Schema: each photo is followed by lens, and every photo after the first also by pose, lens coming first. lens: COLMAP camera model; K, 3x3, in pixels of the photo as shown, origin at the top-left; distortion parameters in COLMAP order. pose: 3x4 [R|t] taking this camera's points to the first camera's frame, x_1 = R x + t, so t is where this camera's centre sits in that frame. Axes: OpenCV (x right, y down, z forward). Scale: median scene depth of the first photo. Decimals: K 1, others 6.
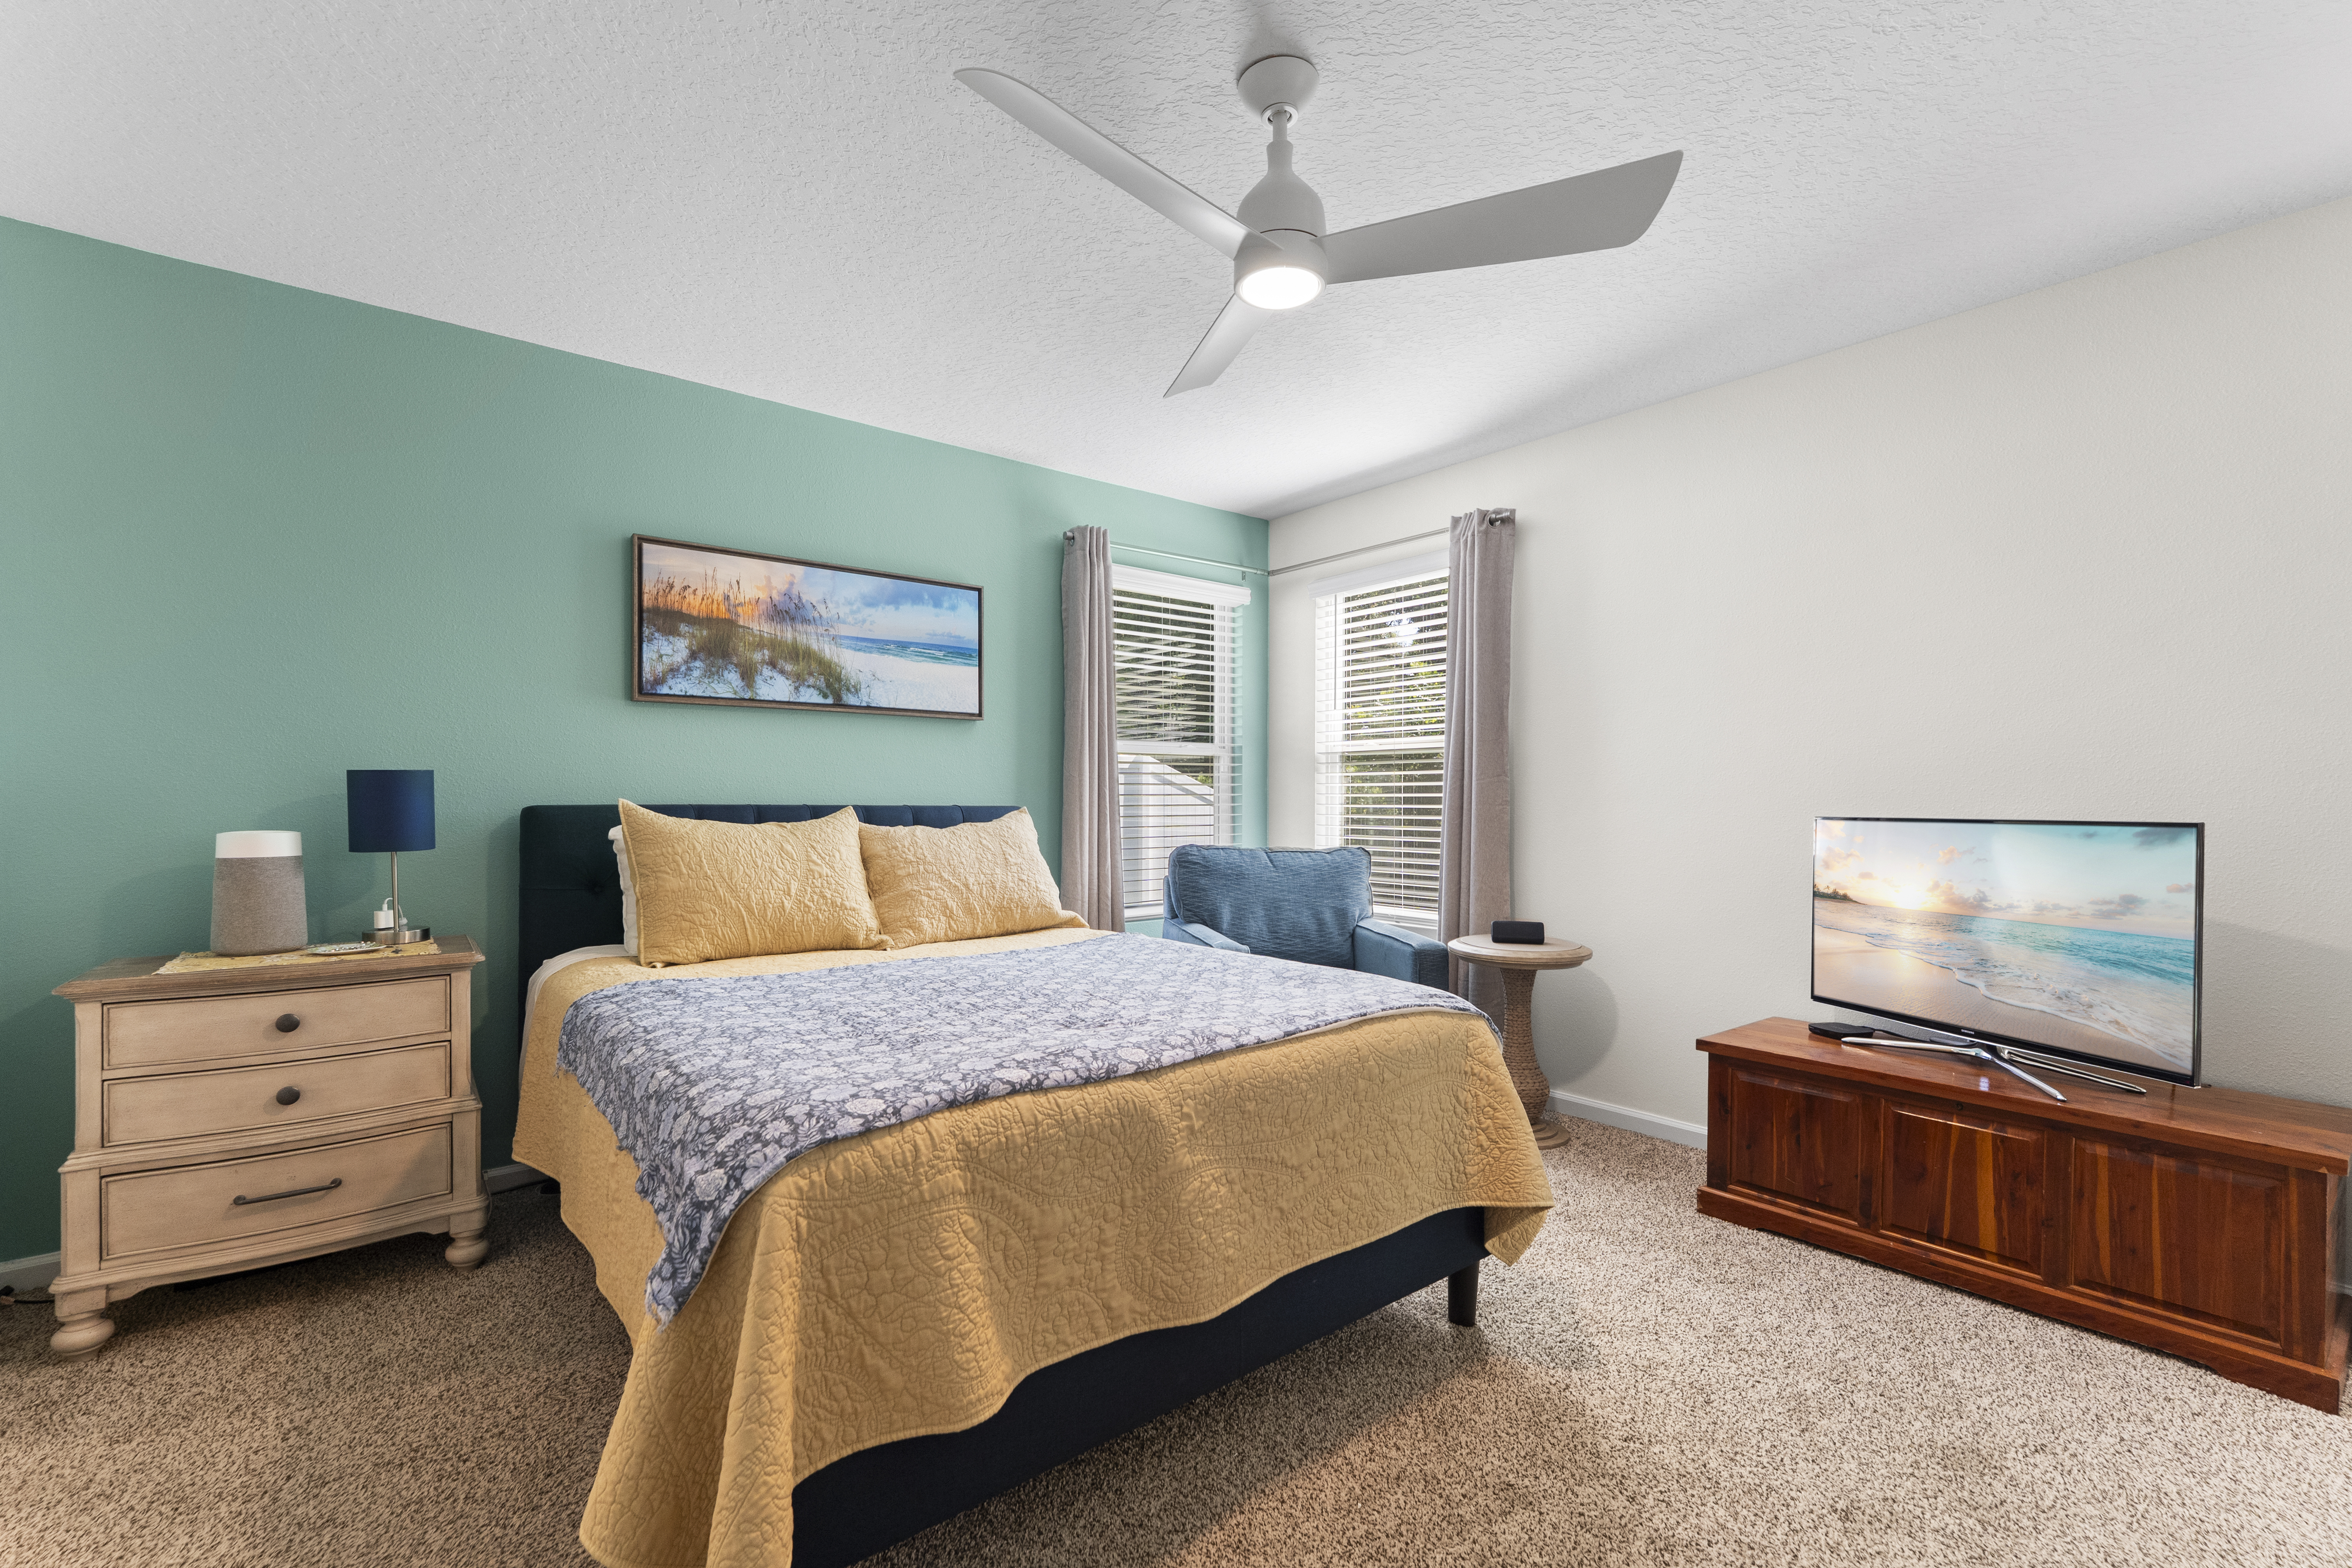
lens RADIAL K [[1020.0, 0, 1160.0], [0, 1020.0, 794.6], [0, 0, 1]] dist [-0.003798, 0.001160]
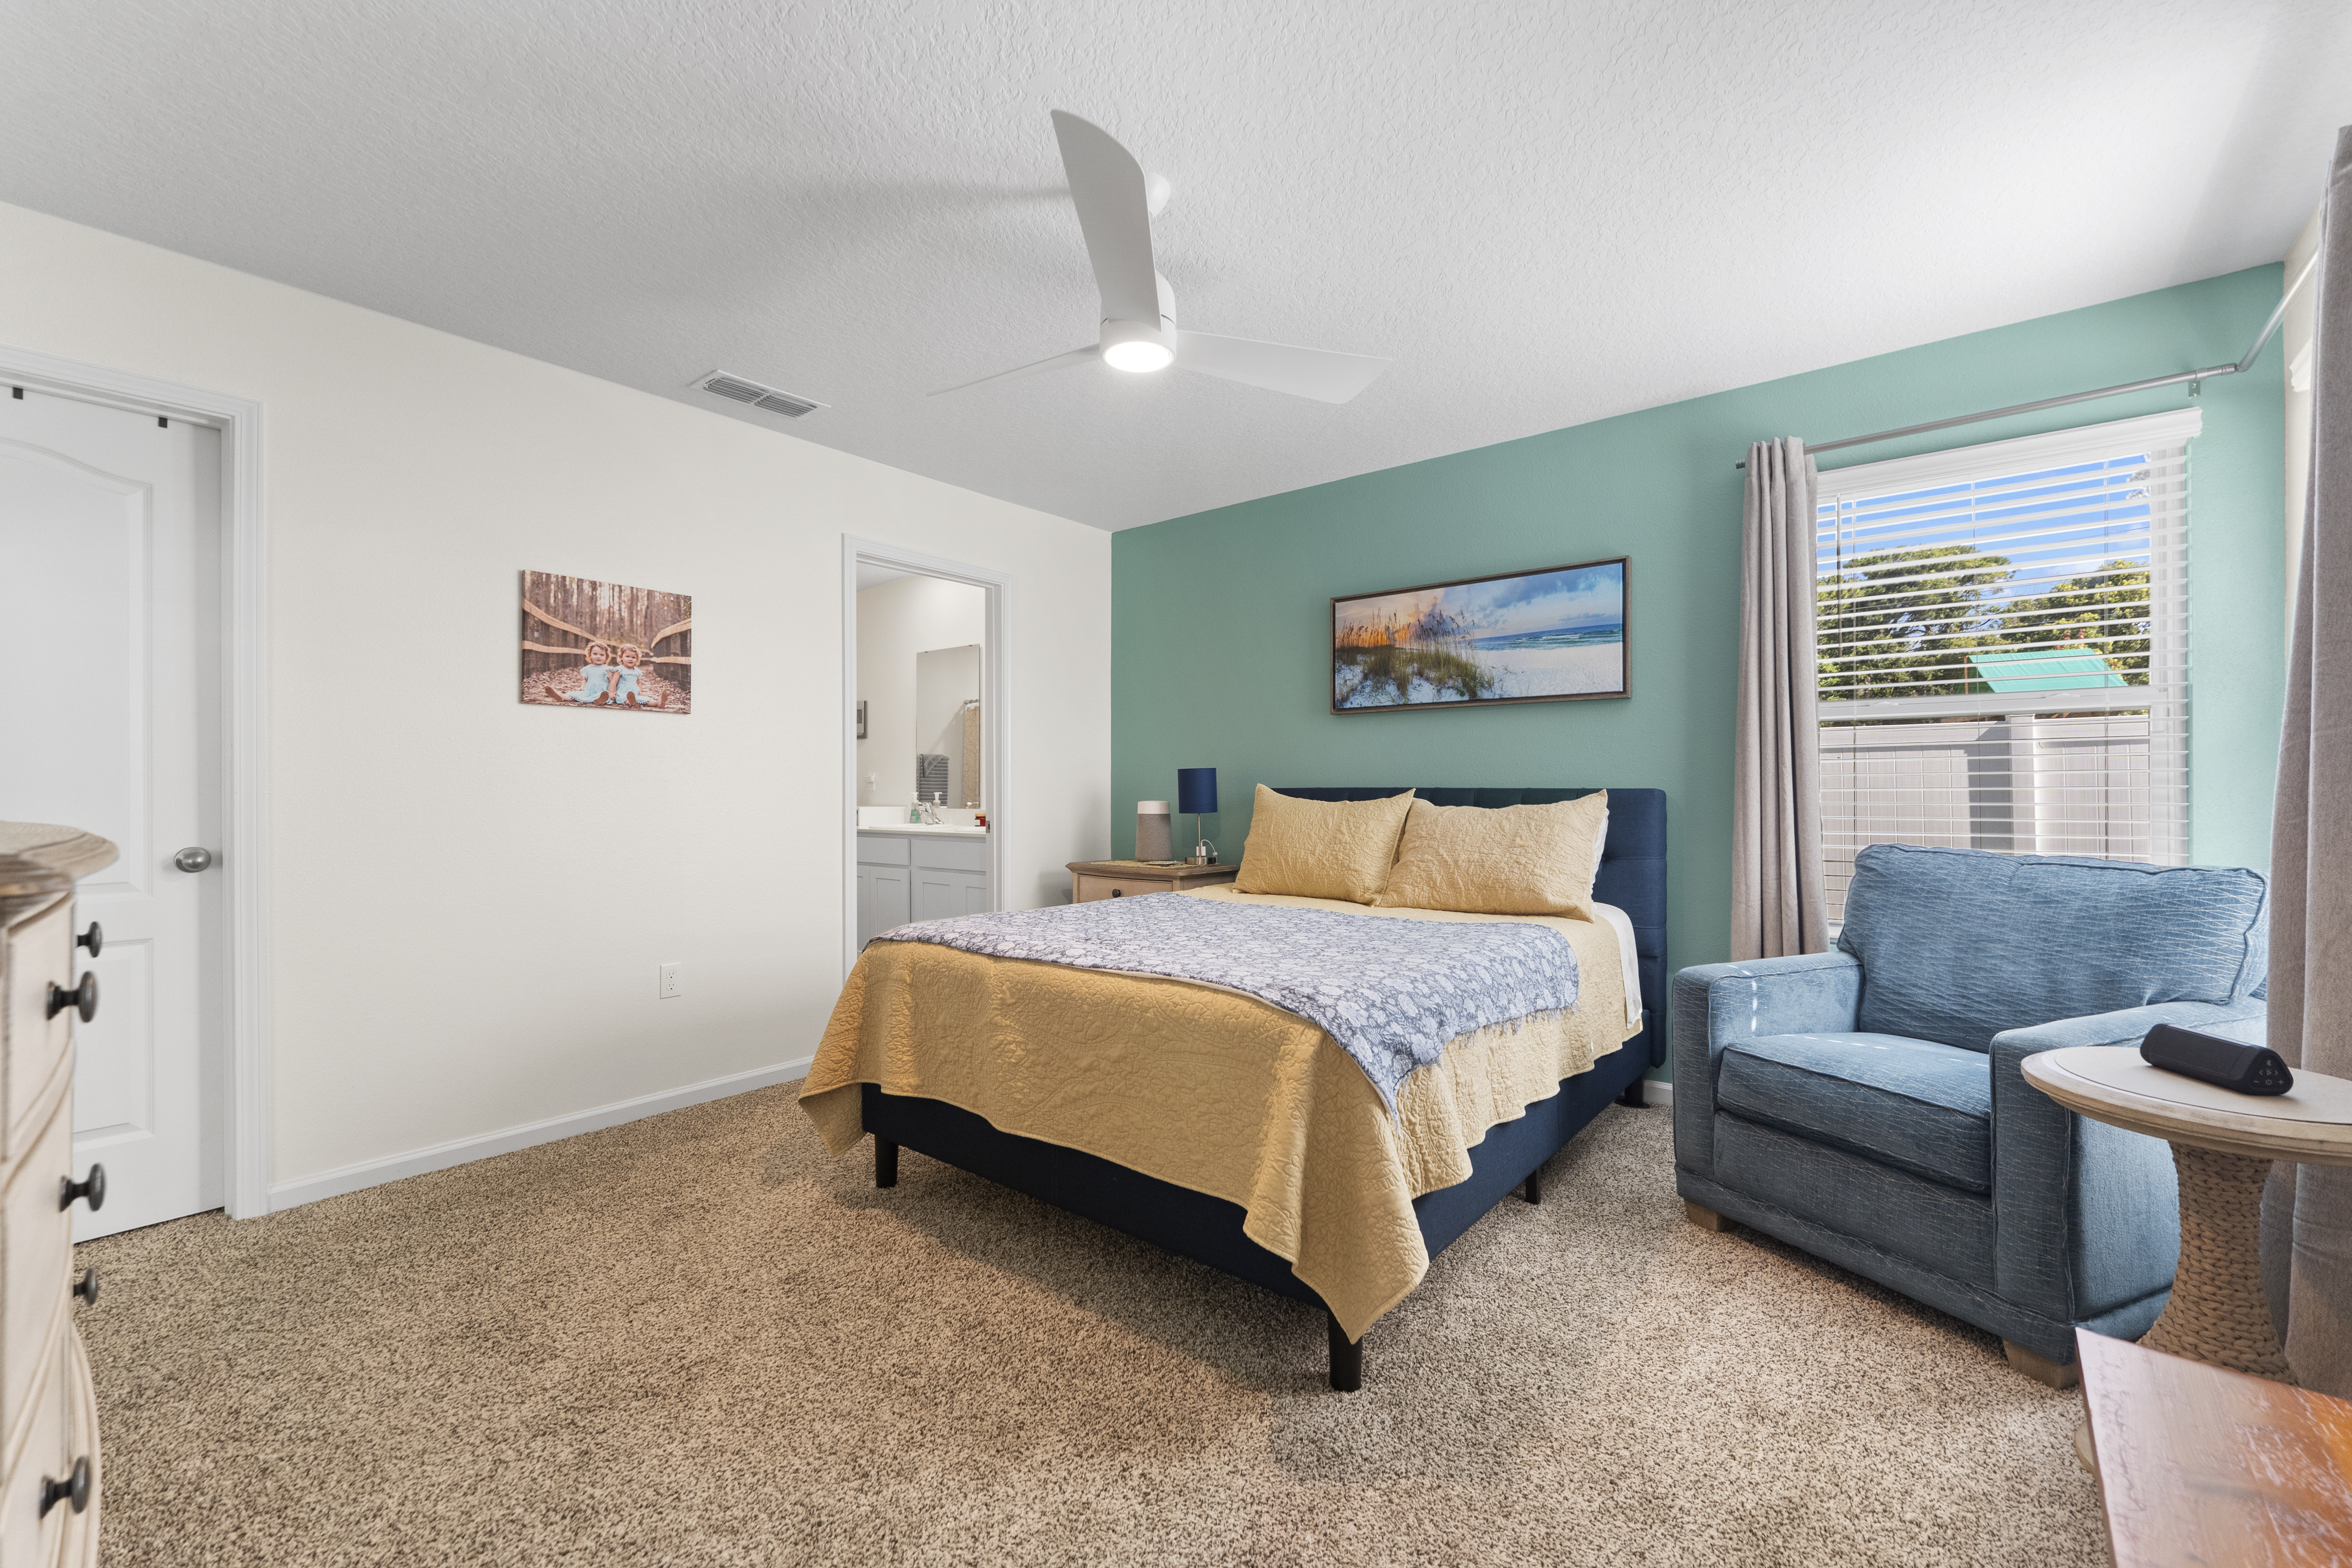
lens RADIAL K [[964.8, 0, 1159.0], [0, 964.8, 788.9], [0, 0, 1]] dist [-0.001201, -0.001352]
pose [[0.202501, -0.003910, -0.979274, 0.698099], [0.007117, 0.999971, -0.002521, 0.011797], [0.979256, -0.006459, 0.202523, 0.452678]]
